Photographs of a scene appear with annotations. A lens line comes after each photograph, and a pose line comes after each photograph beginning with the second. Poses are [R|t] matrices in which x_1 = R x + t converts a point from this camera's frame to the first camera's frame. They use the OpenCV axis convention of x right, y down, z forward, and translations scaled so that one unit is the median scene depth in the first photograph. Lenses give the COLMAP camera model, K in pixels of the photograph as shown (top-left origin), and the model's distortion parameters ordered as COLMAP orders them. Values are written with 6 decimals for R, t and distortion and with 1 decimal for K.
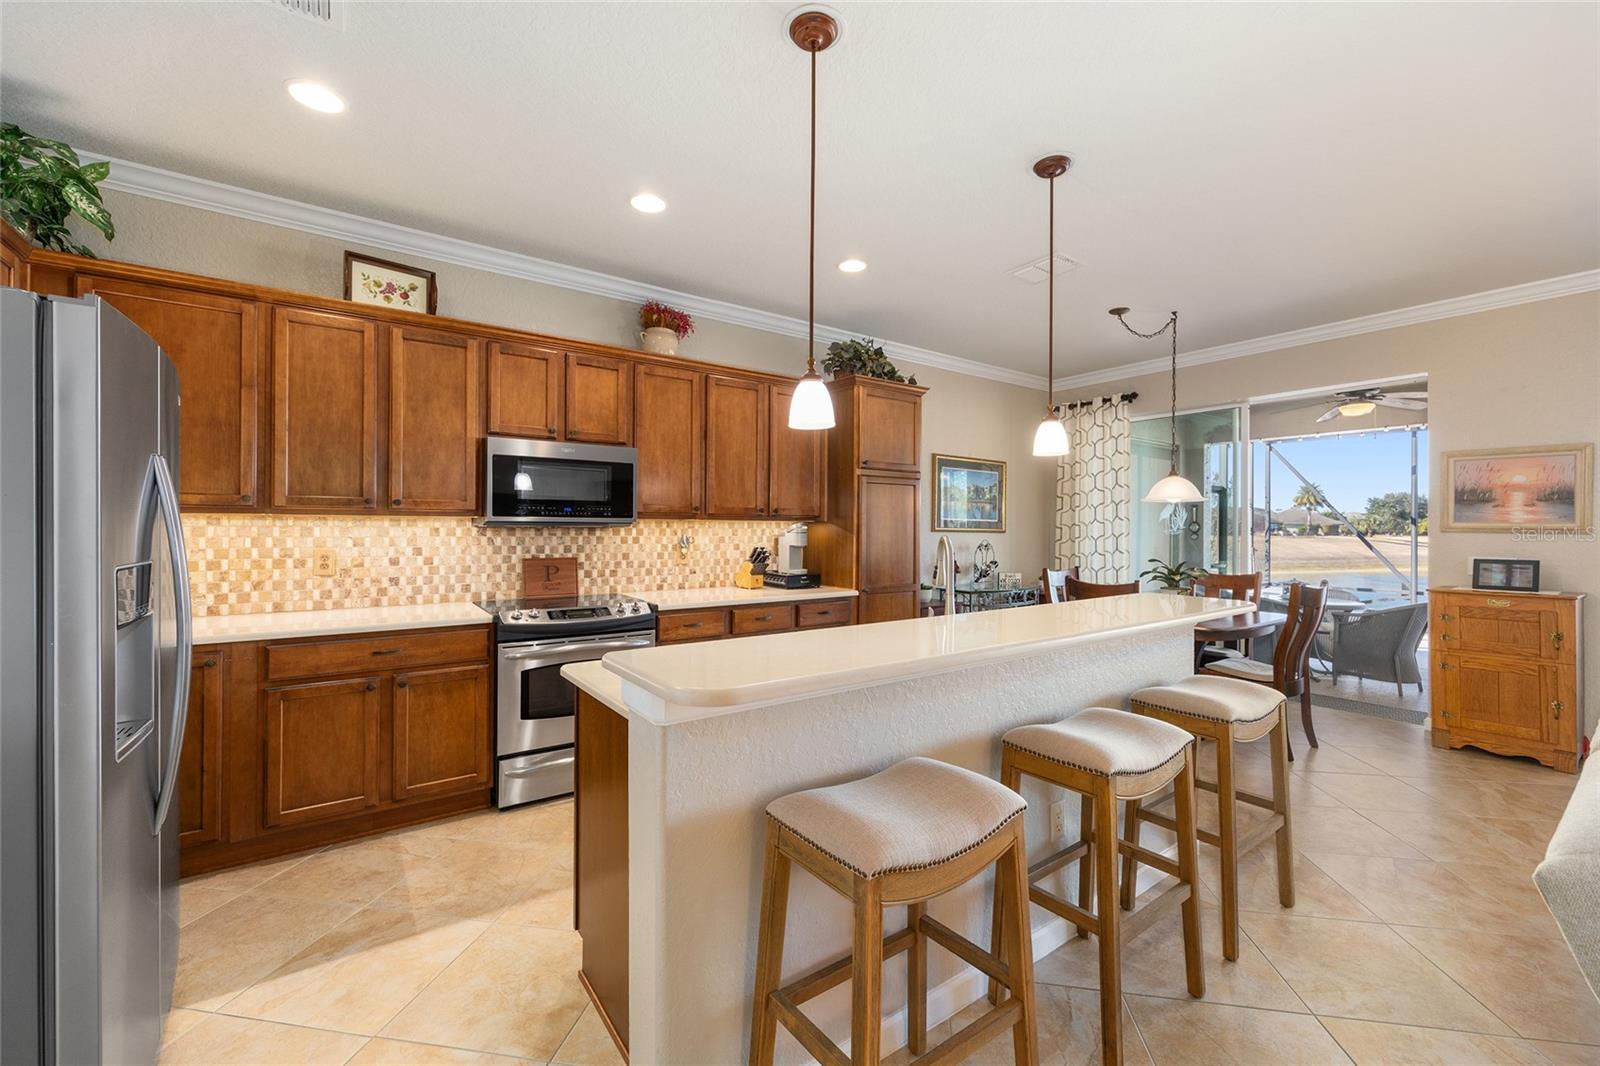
lens RADIAL K [[637.1, 0, 794.2], [0, 637.1, 531.5], [0, 0, 1]] dist [-0.004020, 0.000130]
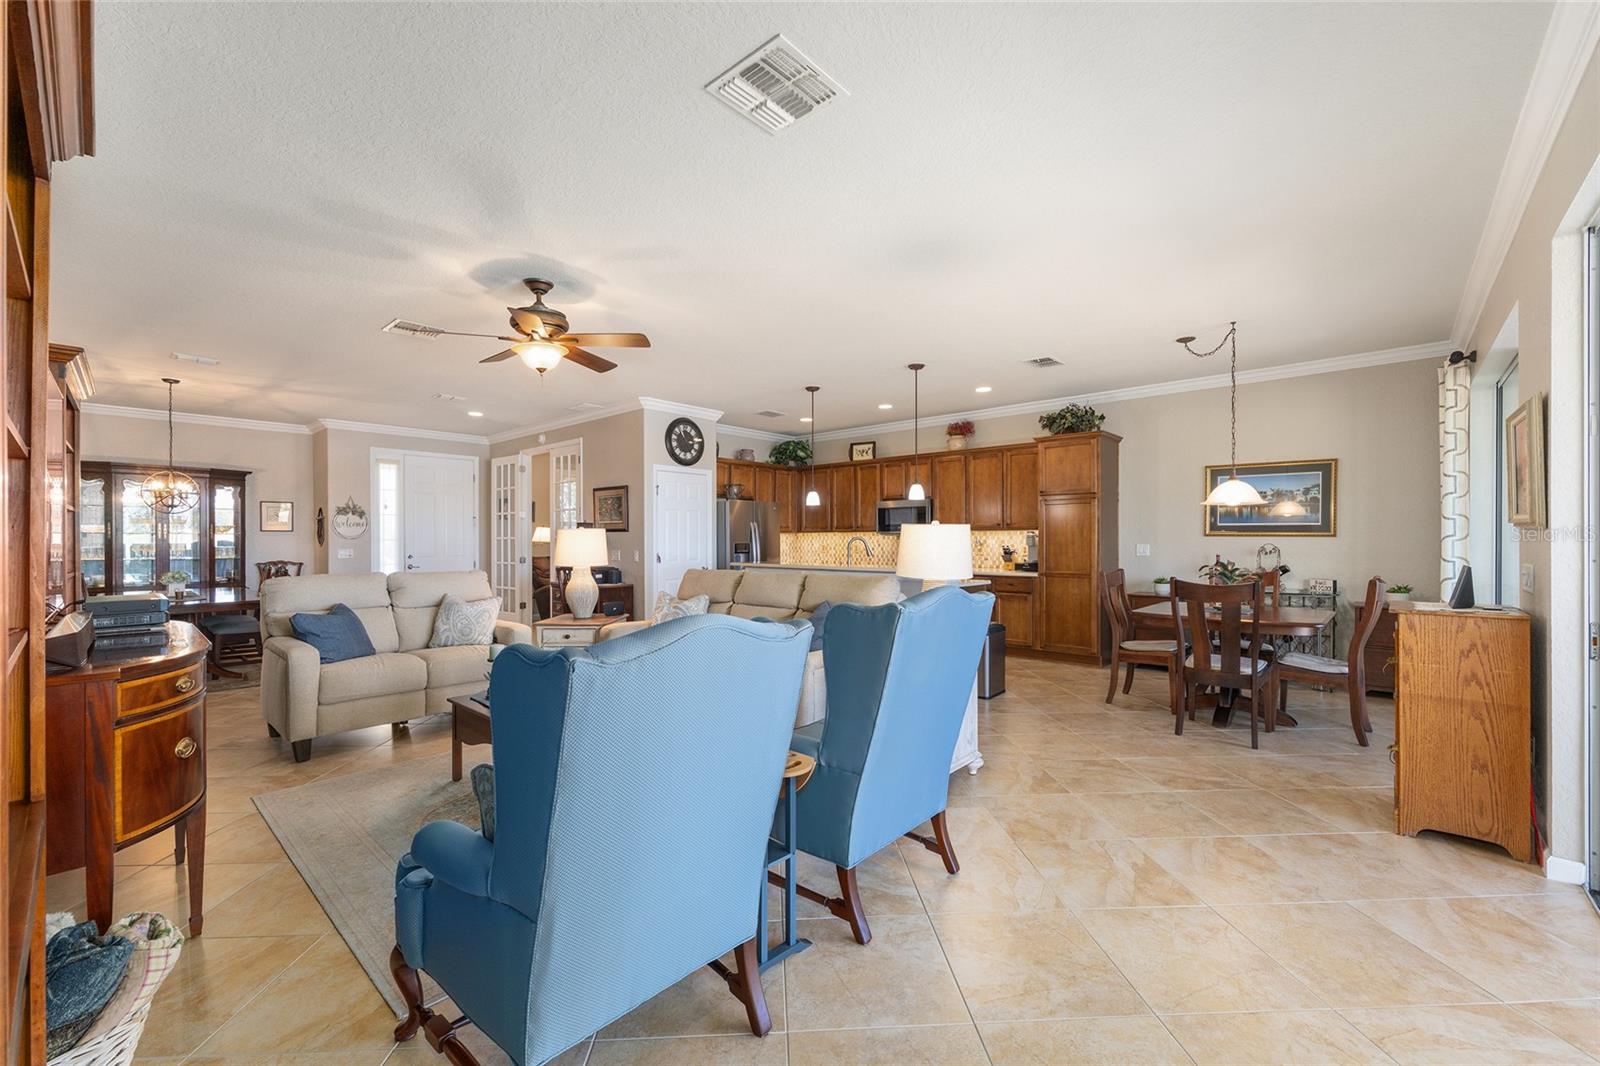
lens RADIAL K [[637.1, 0, 795.8], [0, 637.1, 541.8], [0, 0, 1]] dist [-0.004020, 0.000130]
pose [[0.212386, 0.000818, -0.977186, 1.990999], [-0.000445, 1.000000, 0.000740, 0.016175], [0.977186, 0.000278, 0.212386, 0.098843]]
